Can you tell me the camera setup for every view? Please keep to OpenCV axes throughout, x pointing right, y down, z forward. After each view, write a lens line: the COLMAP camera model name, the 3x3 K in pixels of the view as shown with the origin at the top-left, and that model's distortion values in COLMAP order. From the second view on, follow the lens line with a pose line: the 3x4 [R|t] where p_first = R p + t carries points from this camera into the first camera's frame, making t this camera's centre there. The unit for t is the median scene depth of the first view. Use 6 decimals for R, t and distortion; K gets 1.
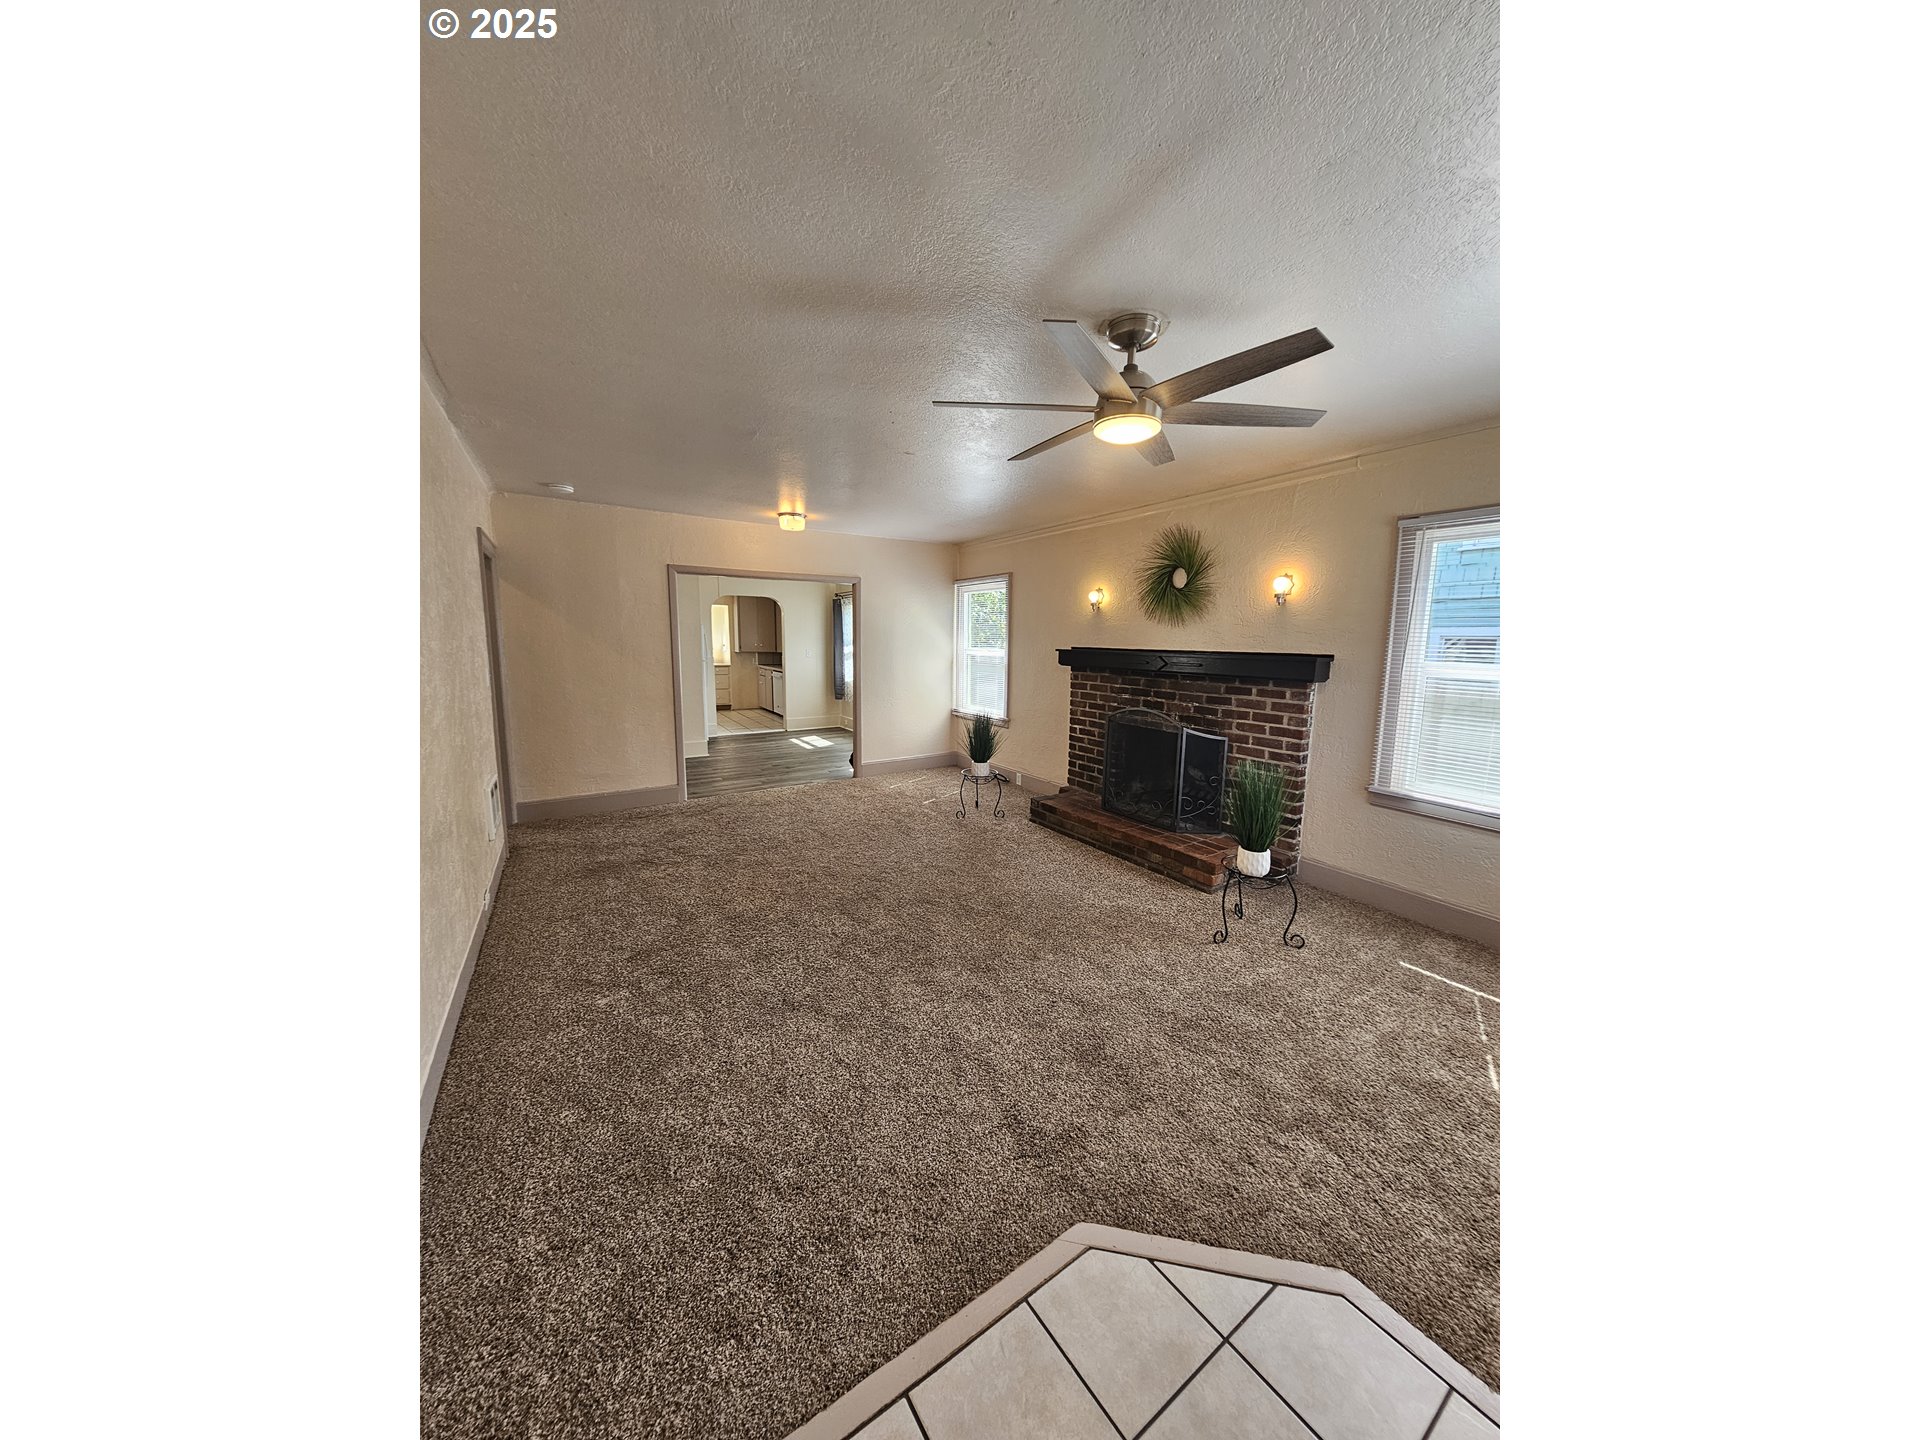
lens RADIAL K [[589.3, 0, 968.5], [0, 589.3, 718.0], [0, 0, 1]] dist [0.000381, -0.001030]
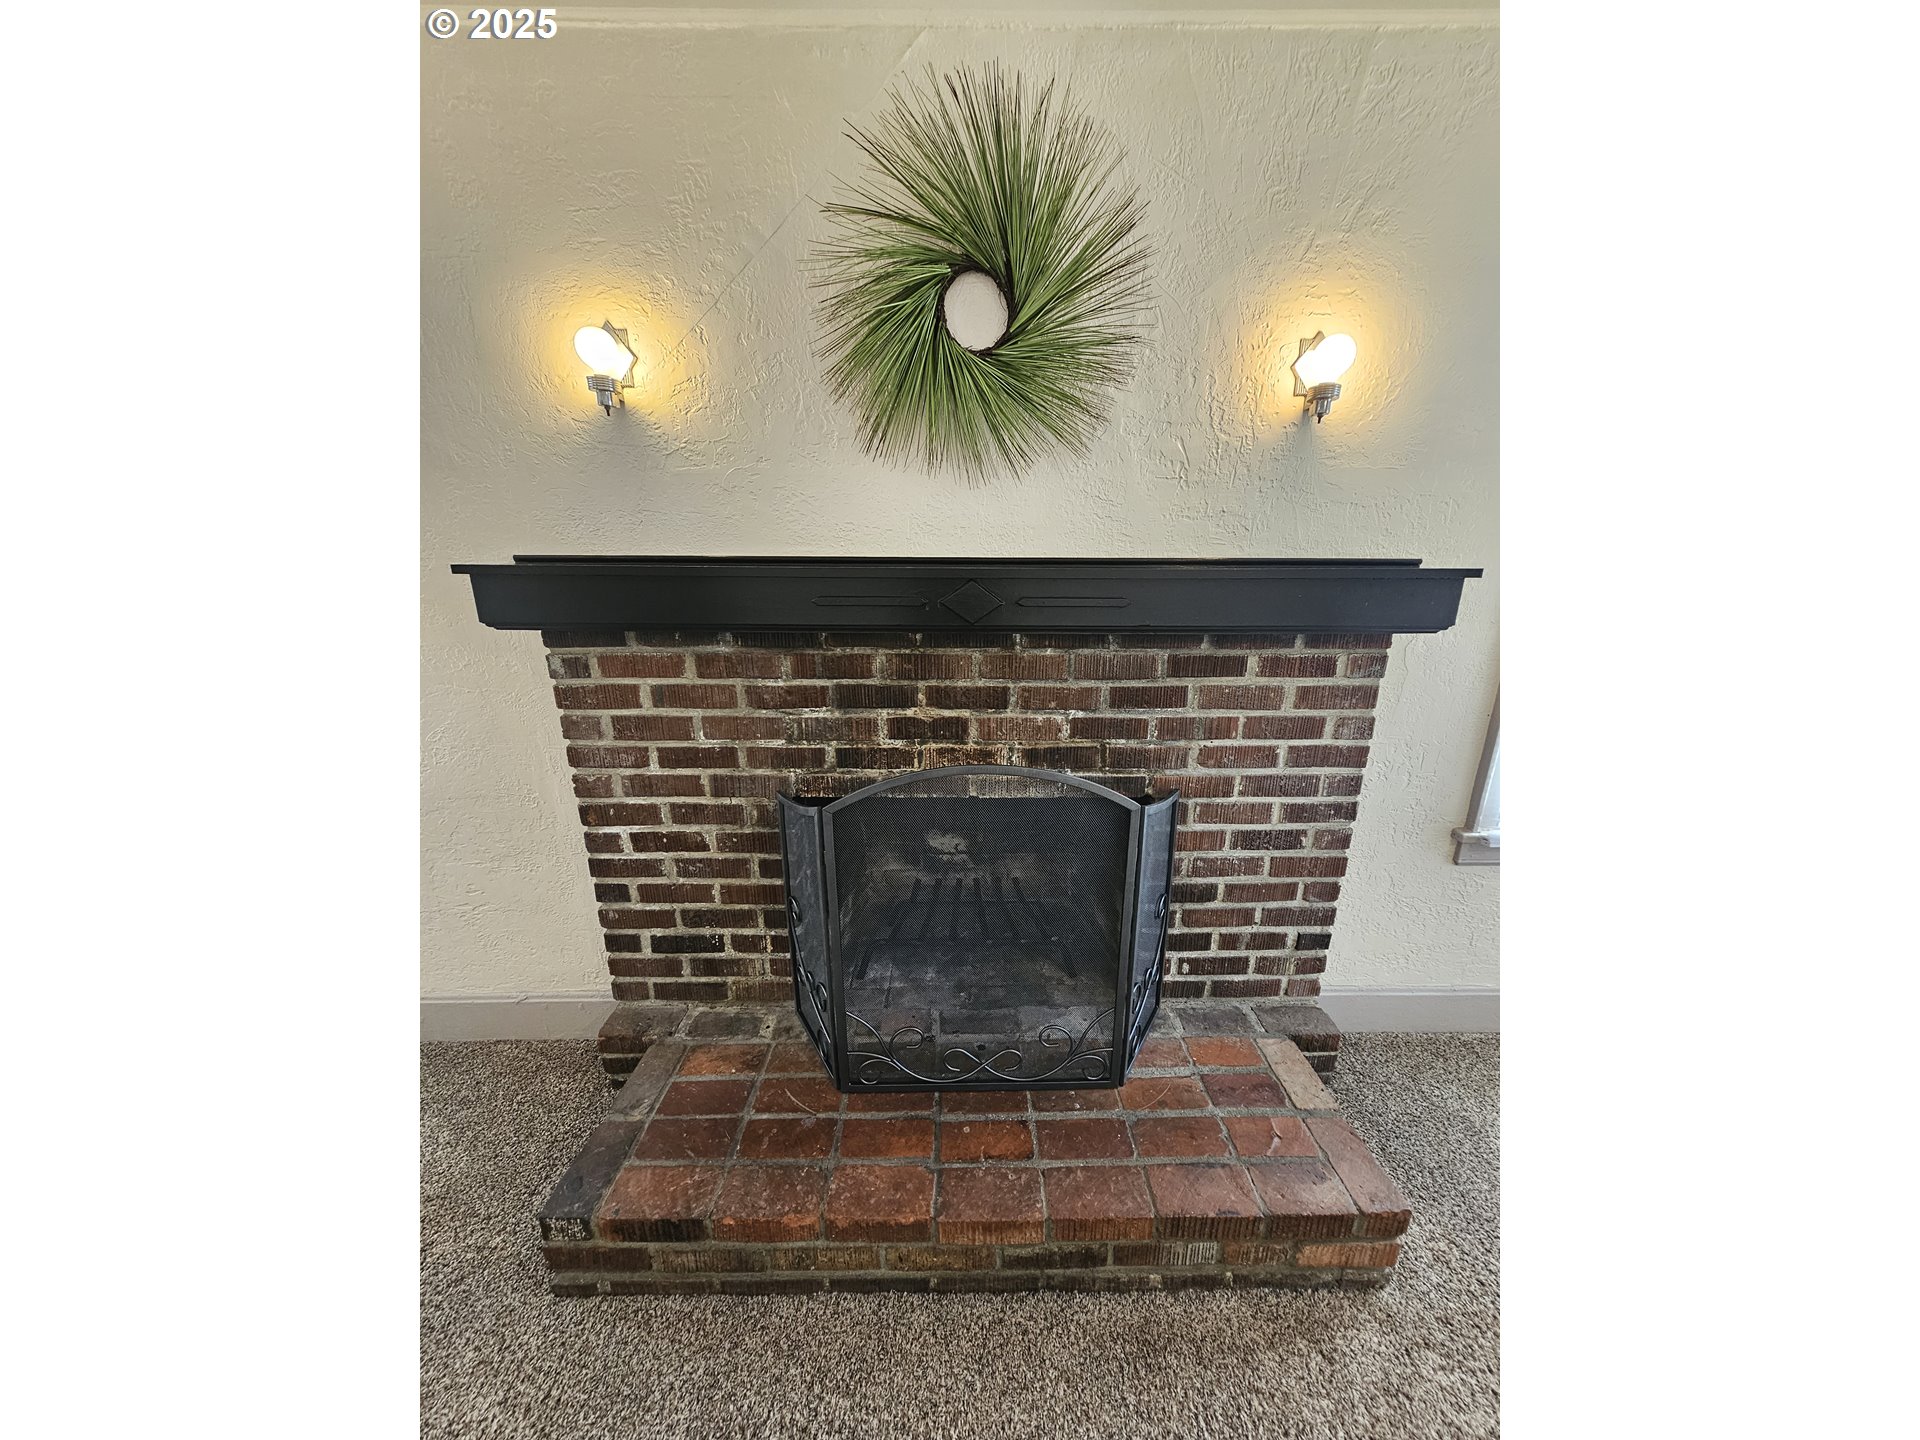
lens RADIAL K [[589.3, 0, 968.5], [0, 589.3, 718.0], [0, 0, 1]] dist [0.000381, -0.001030]
pose [[0.540056, -0.237572, 0.807403, 0.069281], [0.115401, 0.971175, 0.208572, -0.105427], [-0.833680, -0.019465, 0.551904, 0.892874]]
